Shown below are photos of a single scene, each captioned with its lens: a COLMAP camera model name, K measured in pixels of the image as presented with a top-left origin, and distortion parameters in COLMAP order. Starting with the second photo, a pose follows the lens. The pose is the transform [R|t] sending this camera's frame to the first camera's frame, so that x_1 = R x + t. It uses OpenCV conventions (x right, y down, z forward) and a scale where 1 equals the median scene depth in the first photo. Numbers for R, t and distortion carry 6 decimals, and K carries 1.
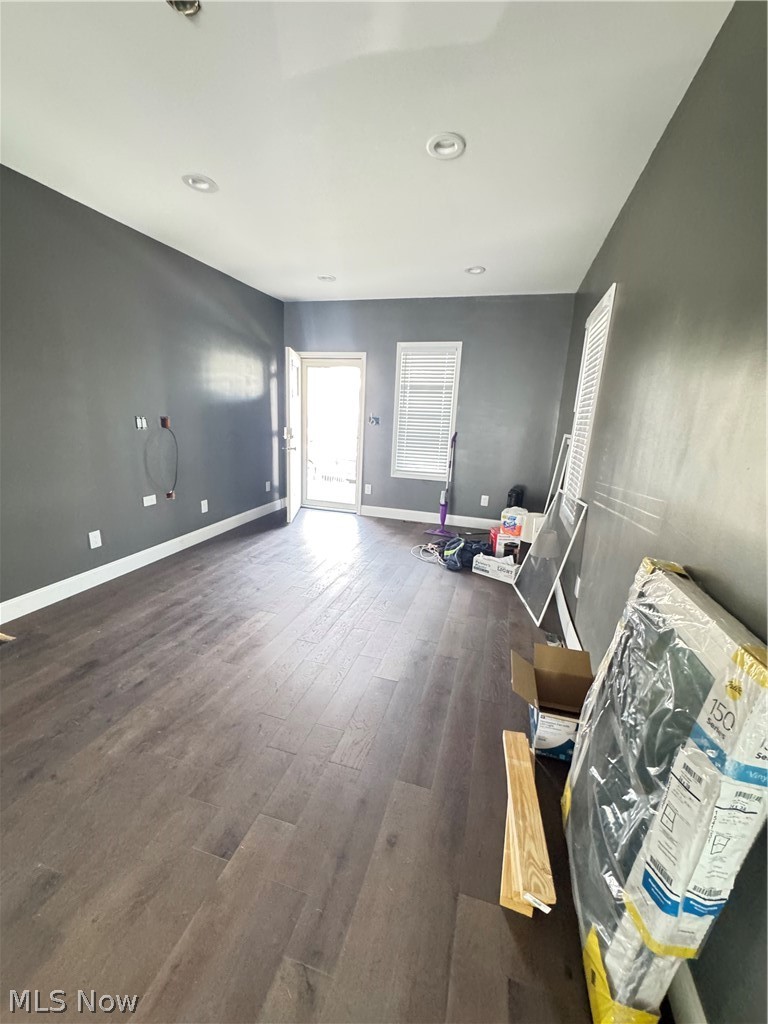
lens RADIAL K [[409.4, 0, 383.7], [0, 409.4, 510.8], [0, 0, 1]] dist [-0.001069, -0.000228]
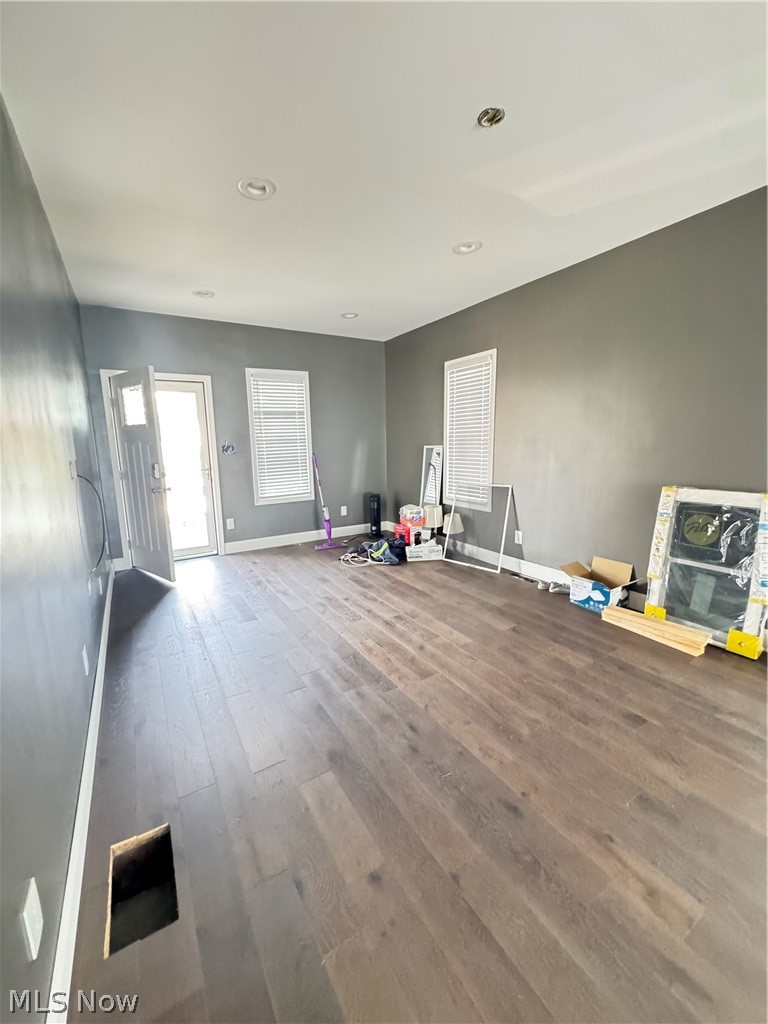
lens RADIAL K [[409.4, 0, 383.2], [0, 409.4, 512.3], [0, 0, 1]] dist [-0.001069, -0.000228]
pose [[0.668462, -0.186628, 0.719951, -0.521460], [0.221768, 0.973987, 0.046572, -0.051168], [-0.709914, 0.128531, 0.692461, 0.142144]]
